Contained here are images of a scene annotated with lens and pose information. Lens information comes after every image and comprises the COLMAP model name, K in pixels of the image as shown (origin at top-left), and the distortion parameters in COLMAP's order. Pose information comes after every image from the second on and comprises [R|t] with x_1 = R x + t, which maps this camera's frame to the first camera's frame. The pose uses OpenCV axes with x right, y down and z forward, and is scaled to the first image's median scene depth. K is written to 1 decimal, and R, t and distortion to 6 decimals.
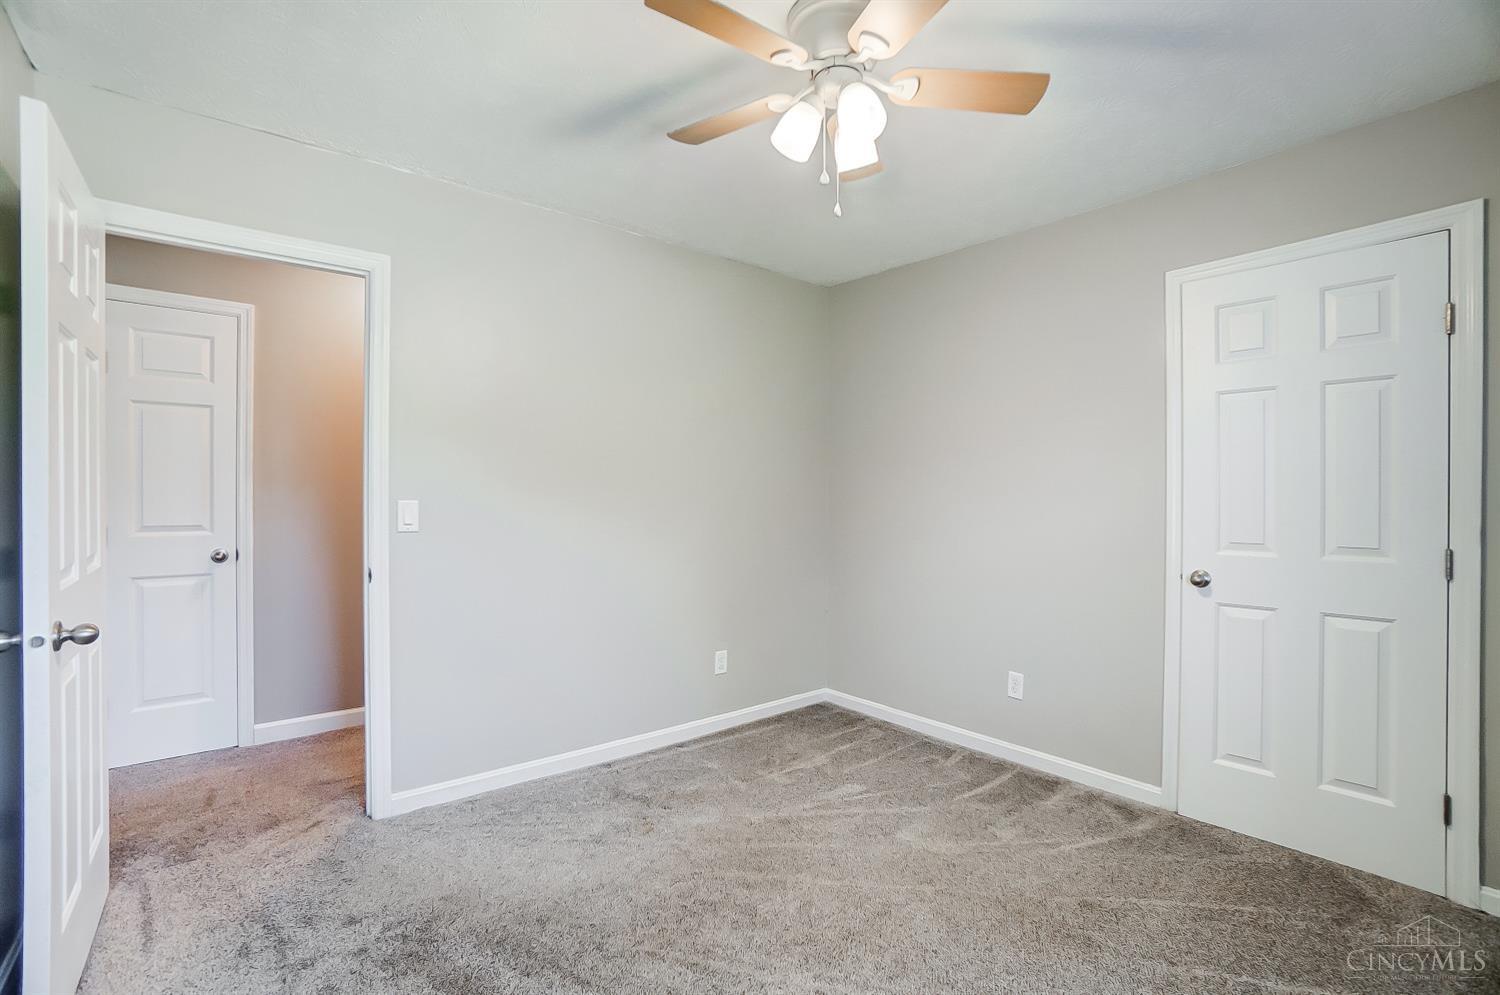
lens RADIAL K [[692.6, 0, 752.5], [0, 692.6, 489.1], [0, 0, 1]] dist [-0.033067, 0.024488]
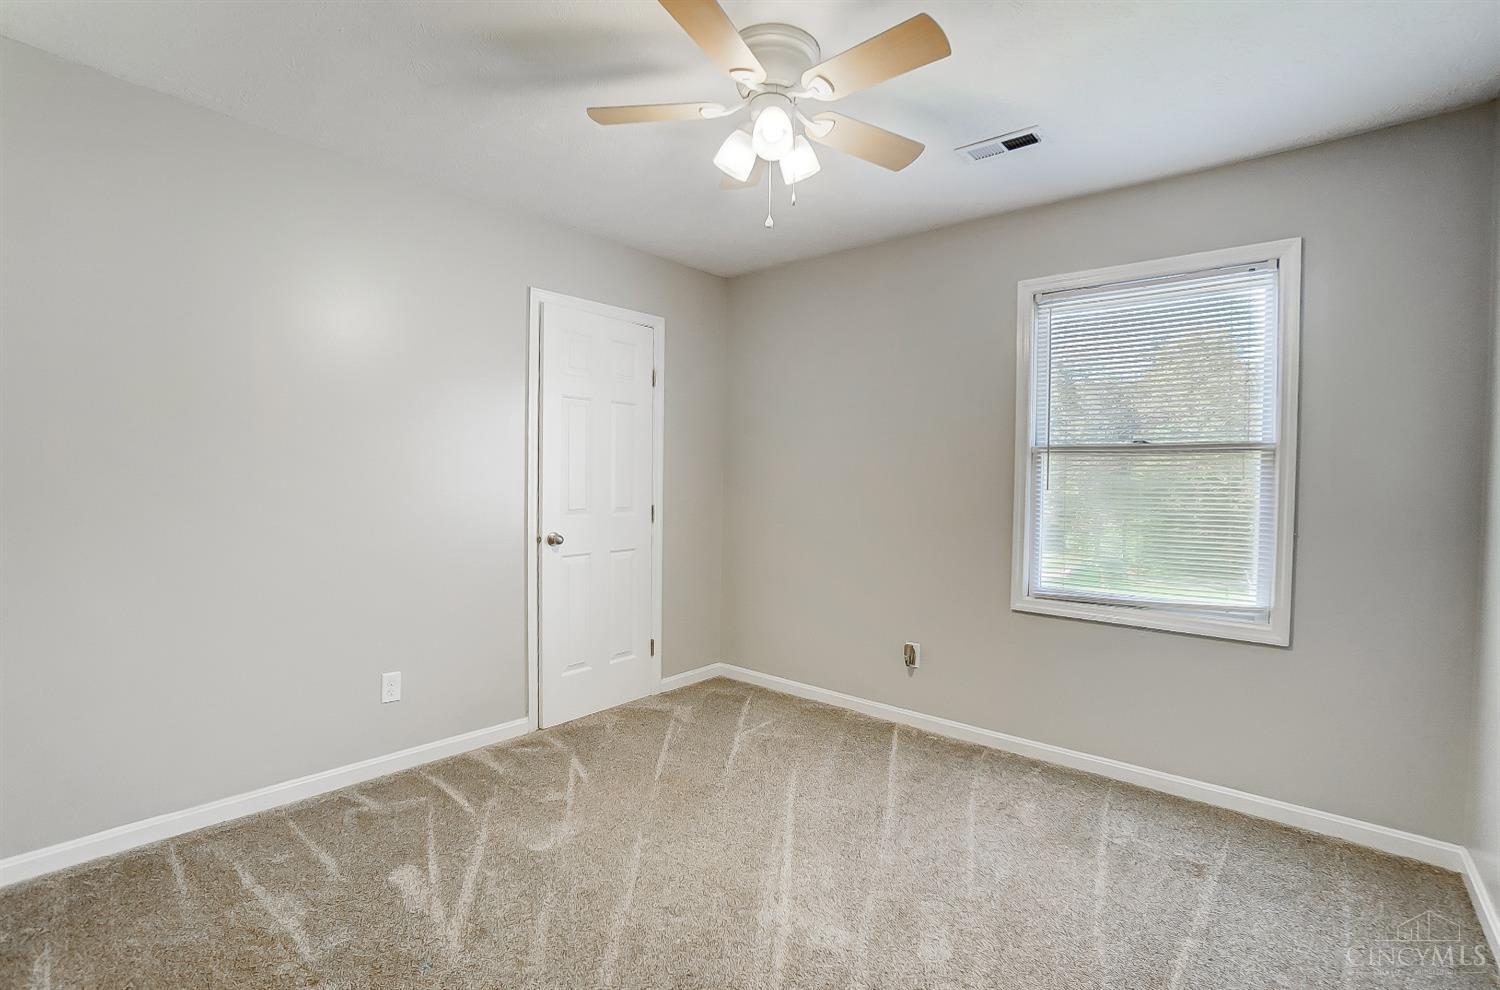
lens RADIAL K [[692.6, 0, 752.5], [0, 692.6, 486.6], [0, 0, 1]] dist [-0.033067, 0.024488]
pose [[-0.145703, -0.013402, 0.989238, -0.656566], [-0.016745, 0.999798, 0.011079, 0.011248], [-0.989187, -0.014951, -0.145898, 0.794353]]
